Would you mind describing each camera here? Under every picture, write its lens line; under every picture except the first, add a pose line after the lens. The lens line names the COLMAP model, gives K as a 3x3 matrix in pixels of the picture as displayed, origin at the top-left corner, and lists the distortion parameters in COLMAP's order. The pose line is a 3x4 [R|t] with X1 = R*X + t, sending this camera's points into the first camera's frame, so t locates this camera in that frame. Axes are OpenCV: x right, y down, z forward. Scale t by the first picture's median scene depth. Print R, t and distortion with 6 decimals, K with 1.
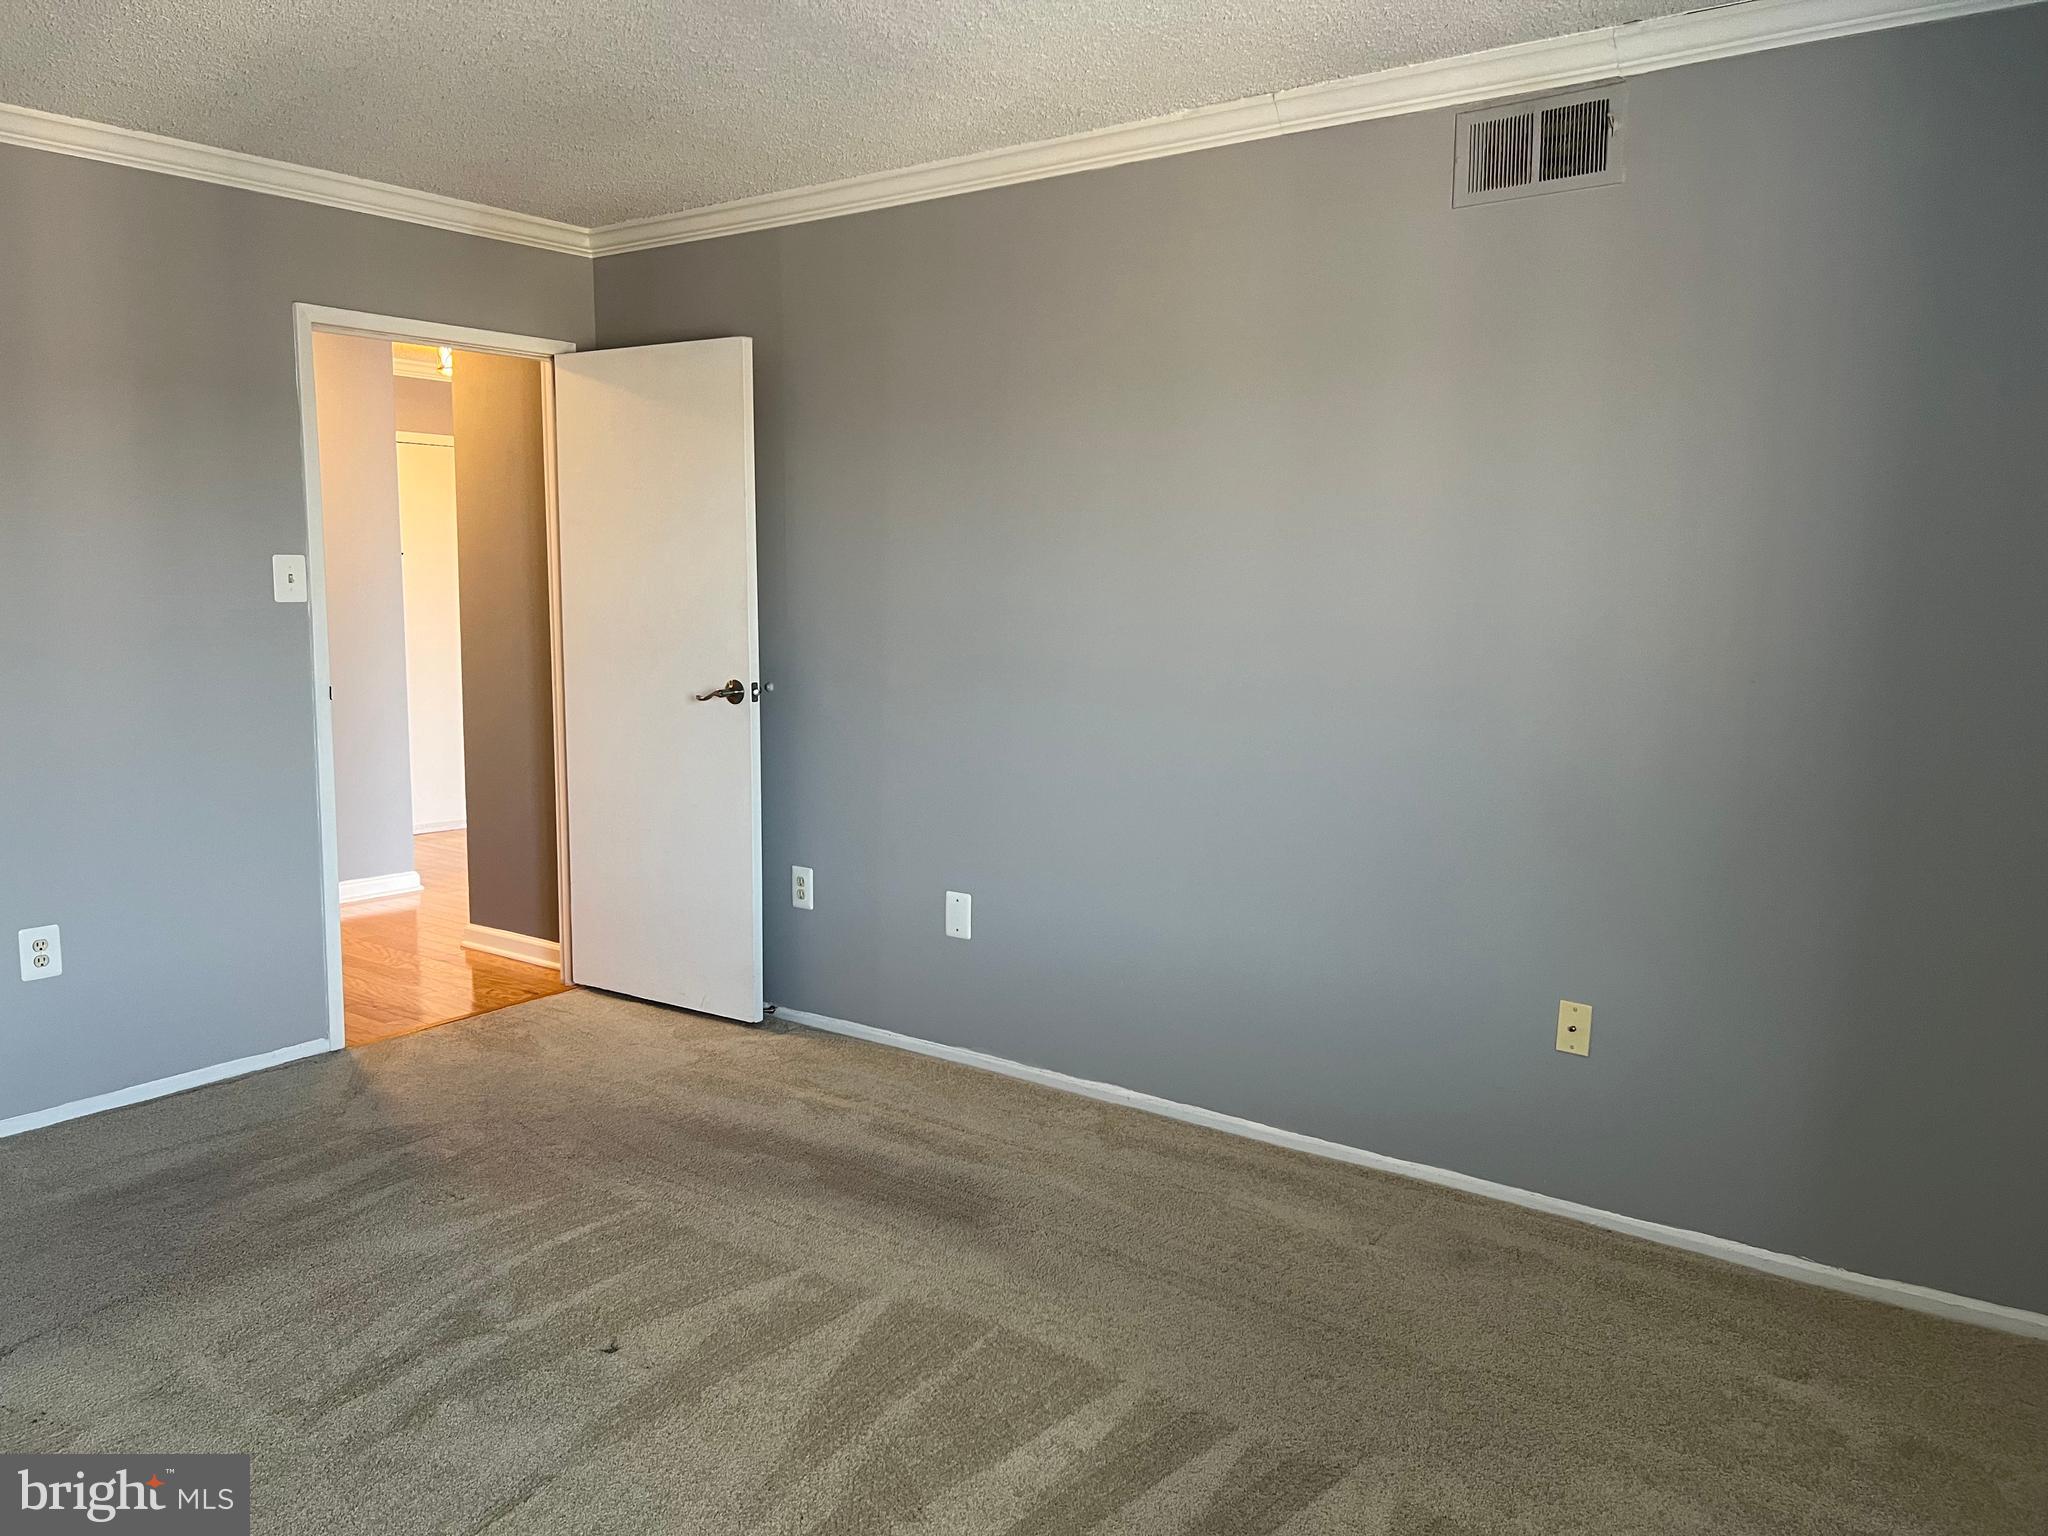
lens RADIAL K [[1550.3, 0, 1022.9], [0, 1550.3, 766.9], [0, 0, 1]] dist [0.071054, -0.077475]
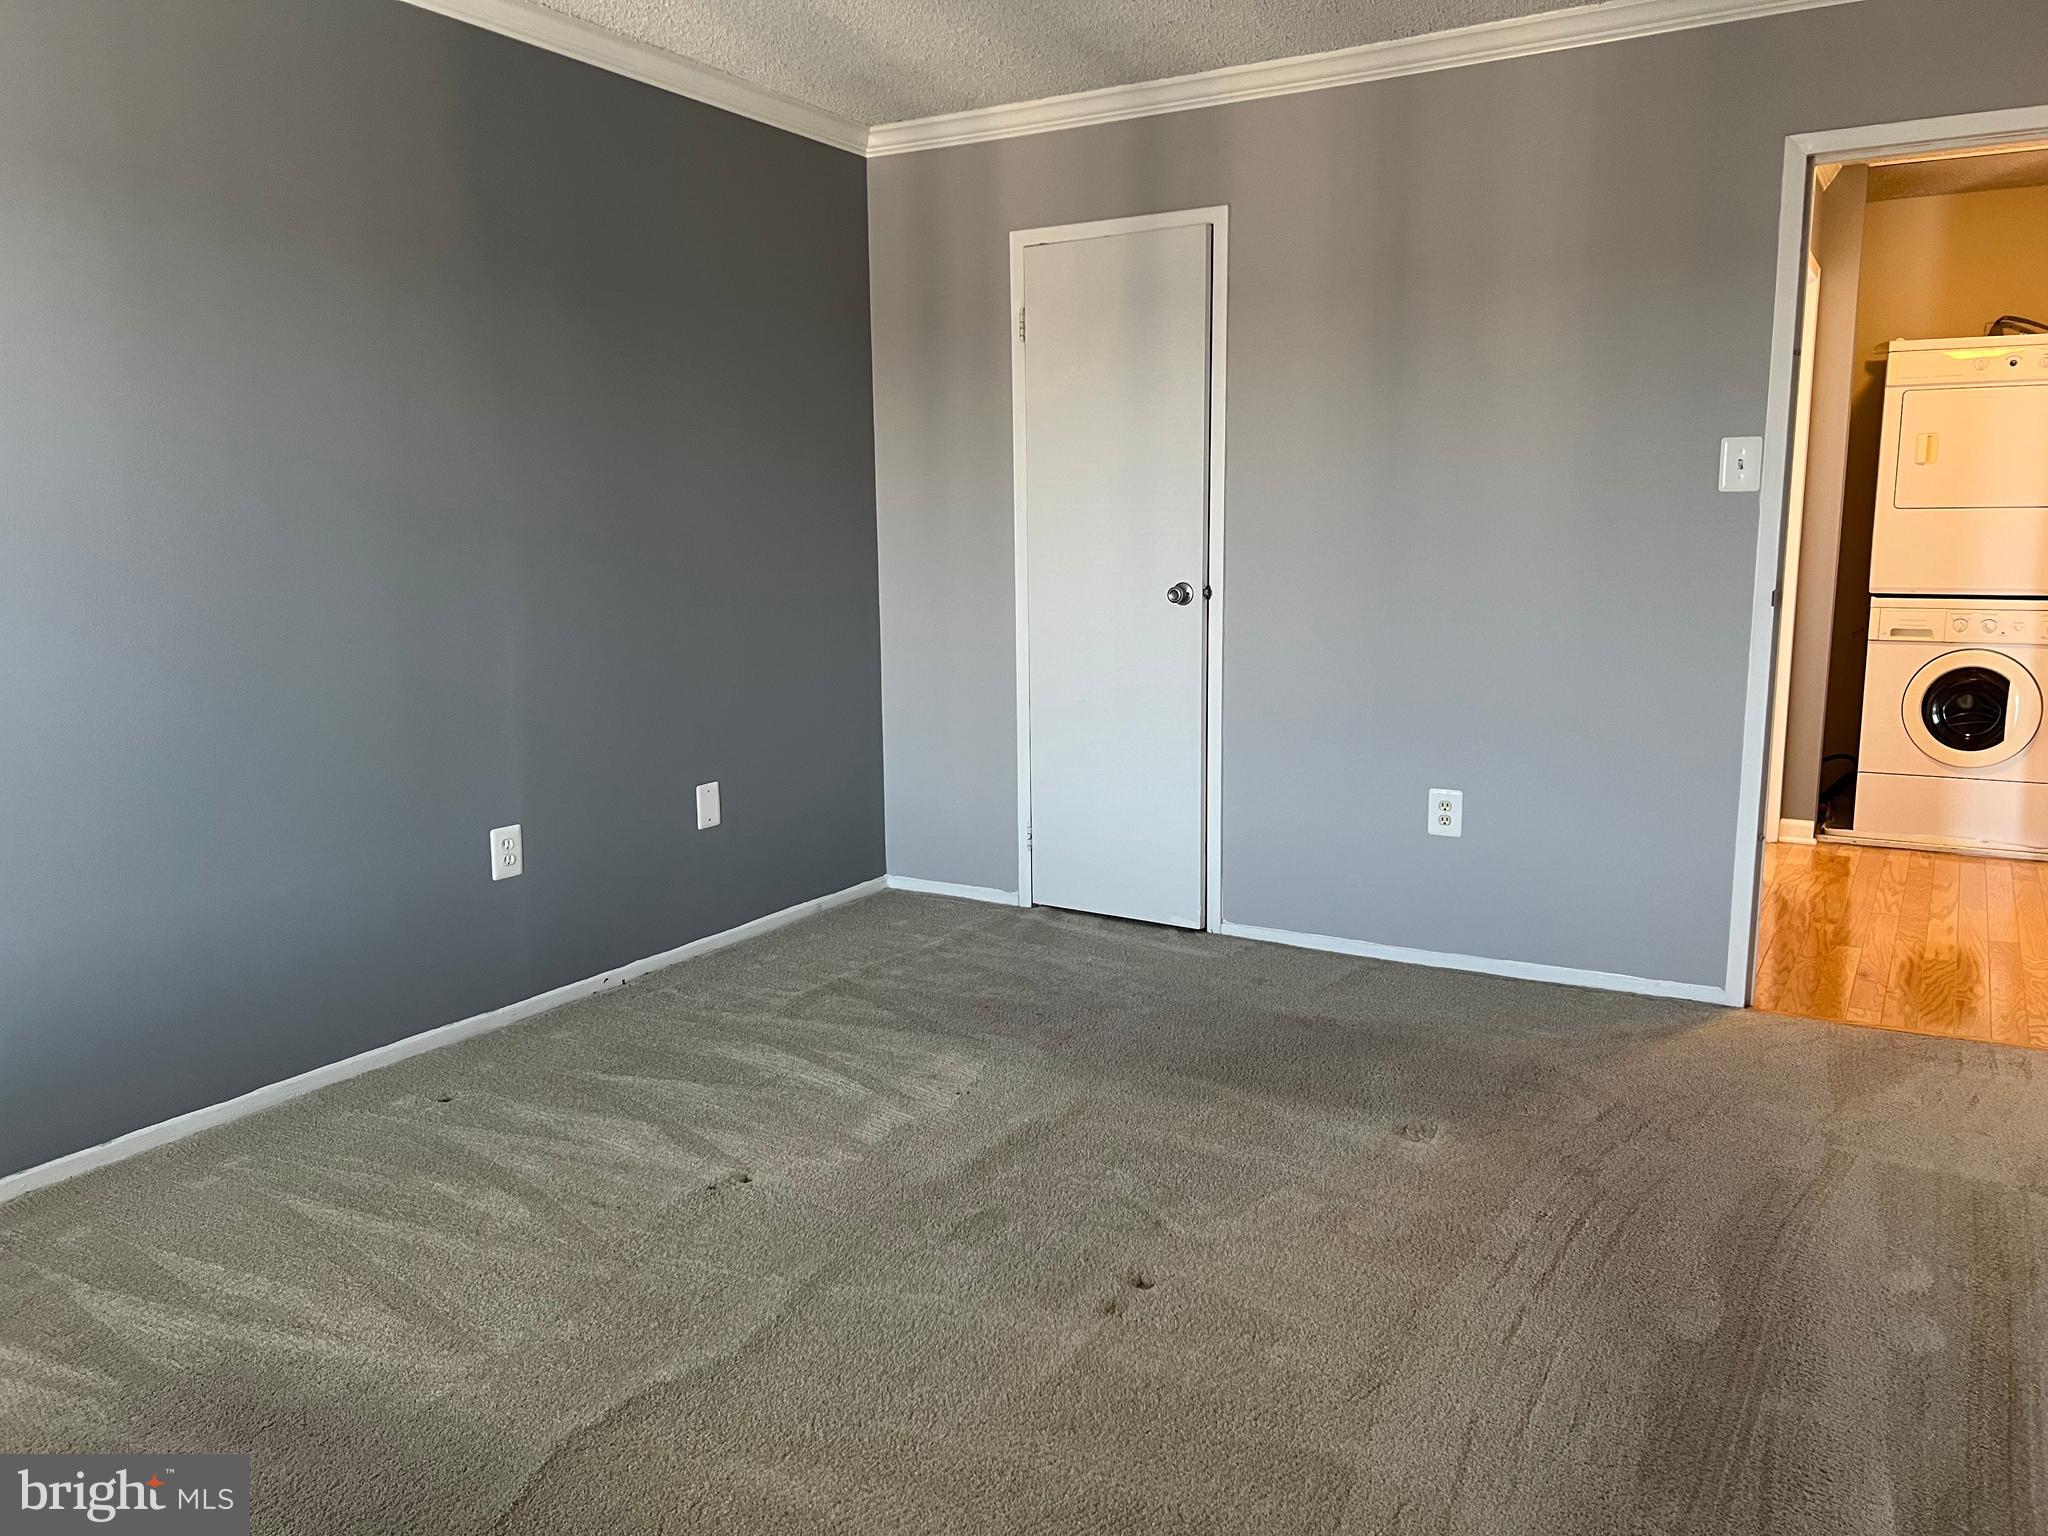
lens RADIAL K [[1637.3, 0, 982.0], [0, 1637.3, 759.4], [0, 0, 1]] dist [0.030431, -0.014493]
pose [[0.075935, 0.155396, -0.984929, 0.479140], [-0.105079, 0.983528, 0.147074, -0.053893], [0.991560, 0.092327, 0.091014, 0.564600]]
